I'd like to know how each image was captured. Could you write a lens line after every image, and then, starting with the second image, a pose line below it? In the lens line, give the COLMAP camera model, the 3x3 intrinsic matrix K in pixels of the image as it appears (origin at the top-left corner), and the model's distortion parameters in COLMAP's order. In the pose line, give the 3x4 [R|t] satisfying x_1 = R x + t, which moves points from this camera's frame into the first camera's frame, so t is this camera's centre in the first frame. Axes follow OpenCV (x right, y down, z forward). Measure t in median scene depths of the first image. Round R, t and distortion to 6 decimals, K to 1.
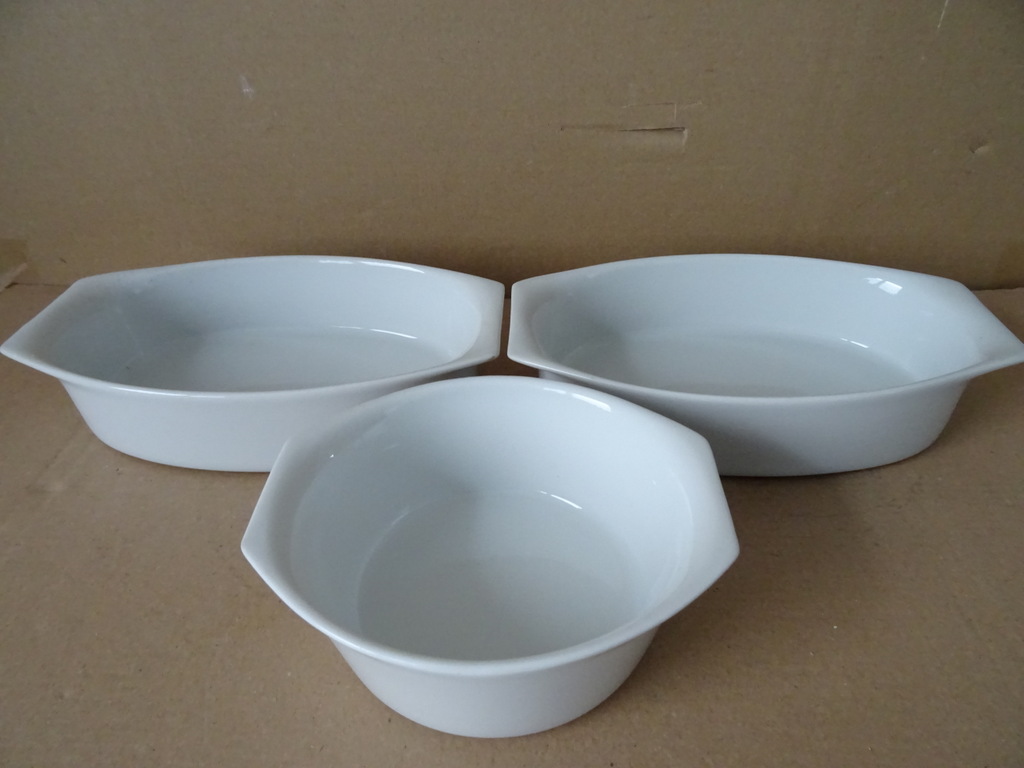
lens RADIAL K [[774.3, 0, 510.3], [0, 774.3, 376.1], [0, 0, 1]] dist [0.042056, -0.019581]
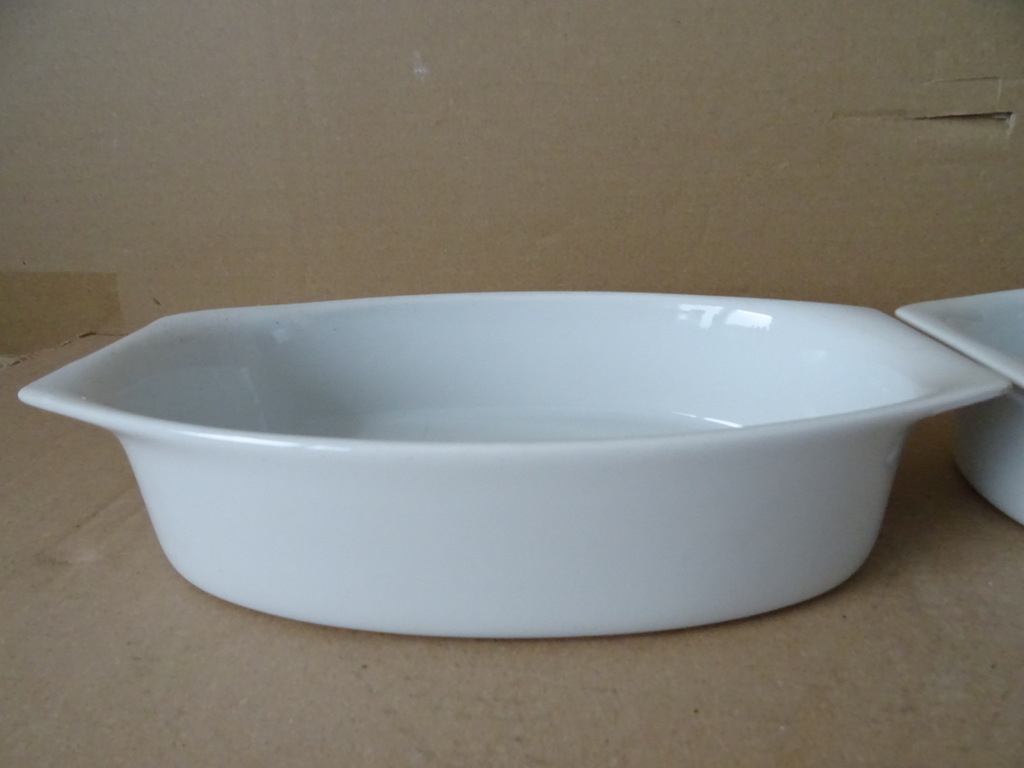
lens RADIAL K [[774.3, 0, 522.3], [0, 774.3, 358.2], [0, 0, 1]] dist [0.042056, -0.019581]
pose [[0.996915, 0.022391, -0.075230, -0.168109], [-0.041395, 0.964307, -0.261532, 0.109417], [0.066688, 0.263840, 0.962258, 0.331809]]
